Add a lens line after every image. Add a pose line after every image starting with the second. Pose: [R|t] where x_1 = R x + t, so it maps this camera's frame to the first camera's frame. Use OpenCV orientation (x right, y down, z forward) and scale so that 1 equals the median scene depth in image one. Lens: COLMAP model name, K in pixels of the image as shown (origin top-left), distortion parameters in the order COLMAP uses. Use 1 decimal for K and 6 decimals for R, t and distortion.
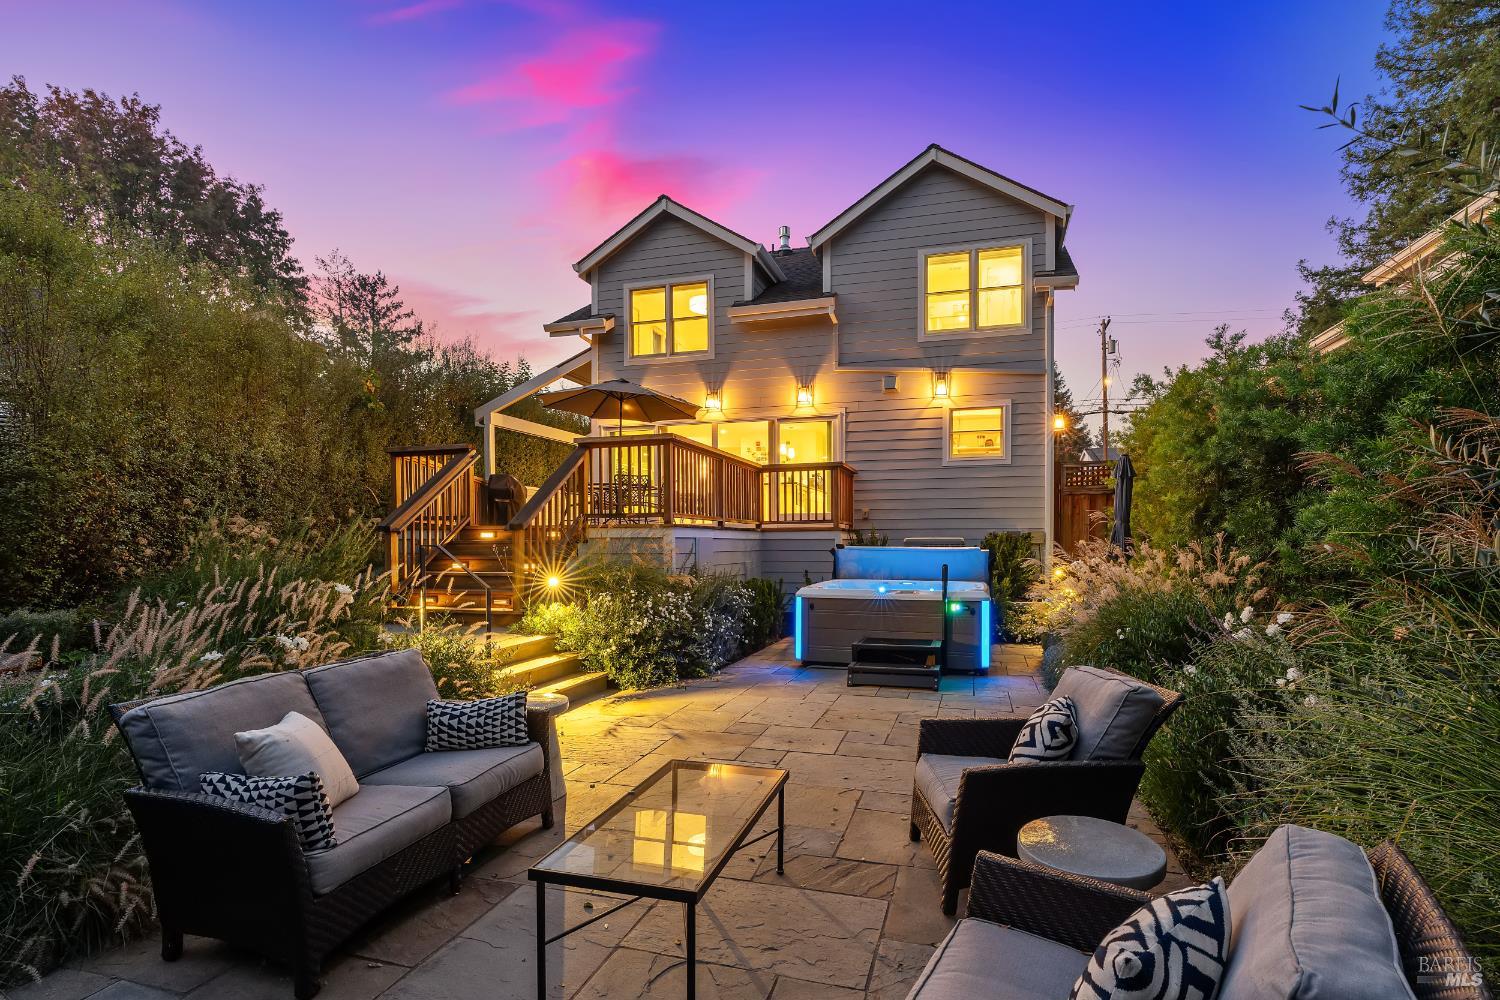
lens RADIAL K [[750.4, 0, 723.4], [0, 750.4, 542.5], [0, 0, 1]] dist [-0.012498, 0.008631]
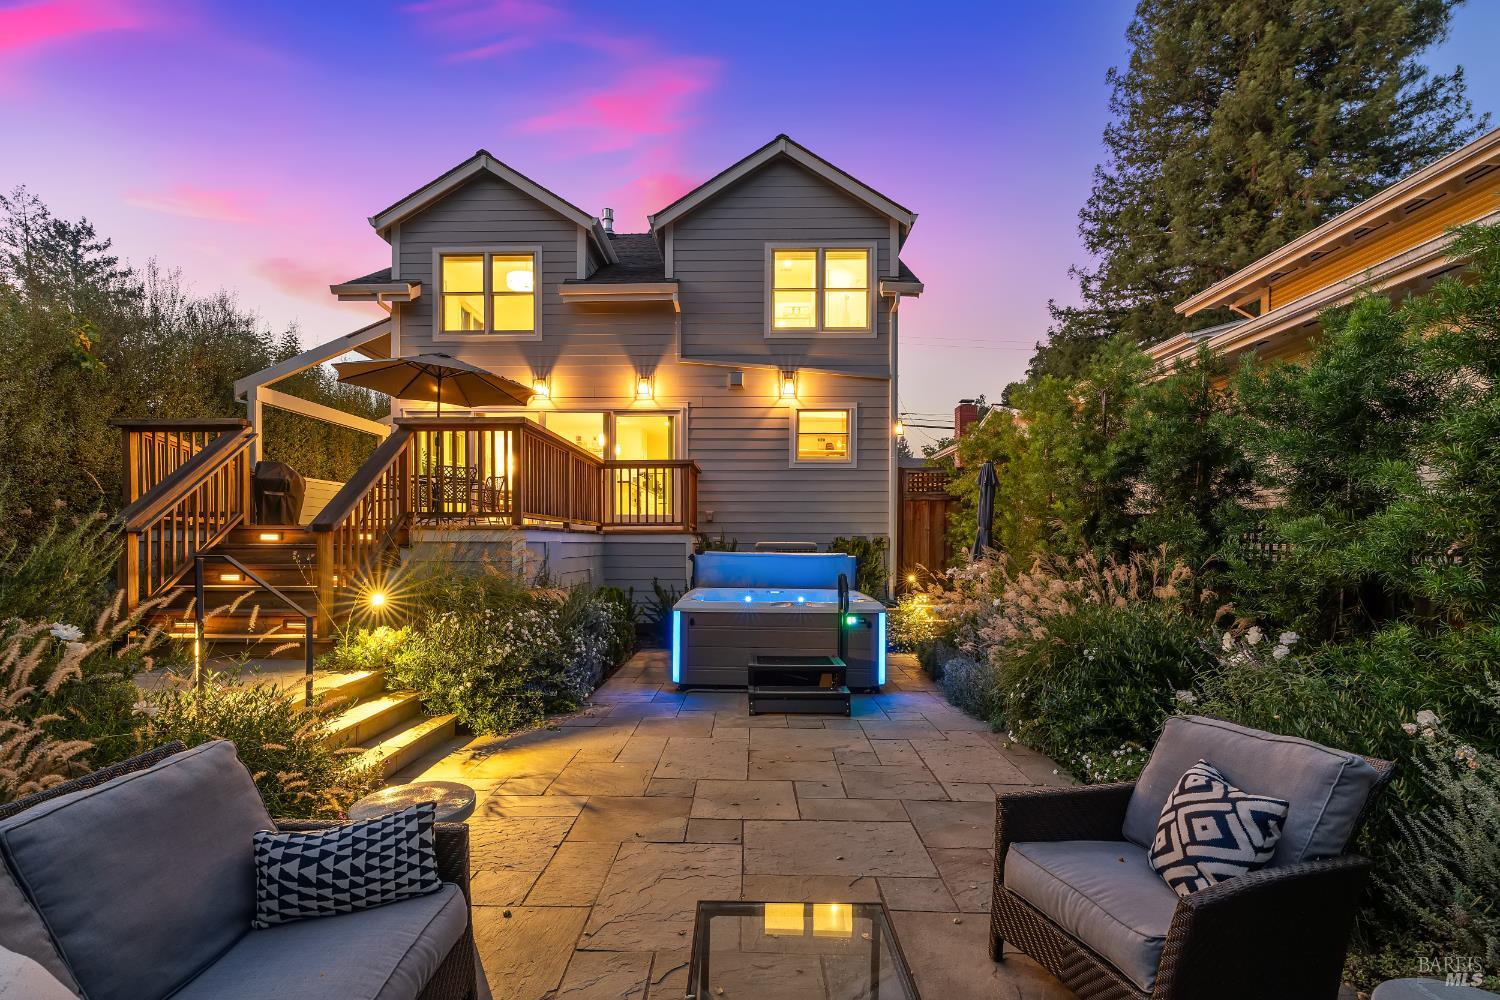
lens RADIAL K [[750.4, 0, 723.4], [0, 750.4, 542.5], [0, 0, 1]] dist [-0.012498, 0.008631]
pose [[0.962013, 0.005069, 0.272956, -0.054481], [-0.004916, 0.999987, -0.001243, -0.004103], [-0.272958, -0.000146, 0.962026, 0.091816]]
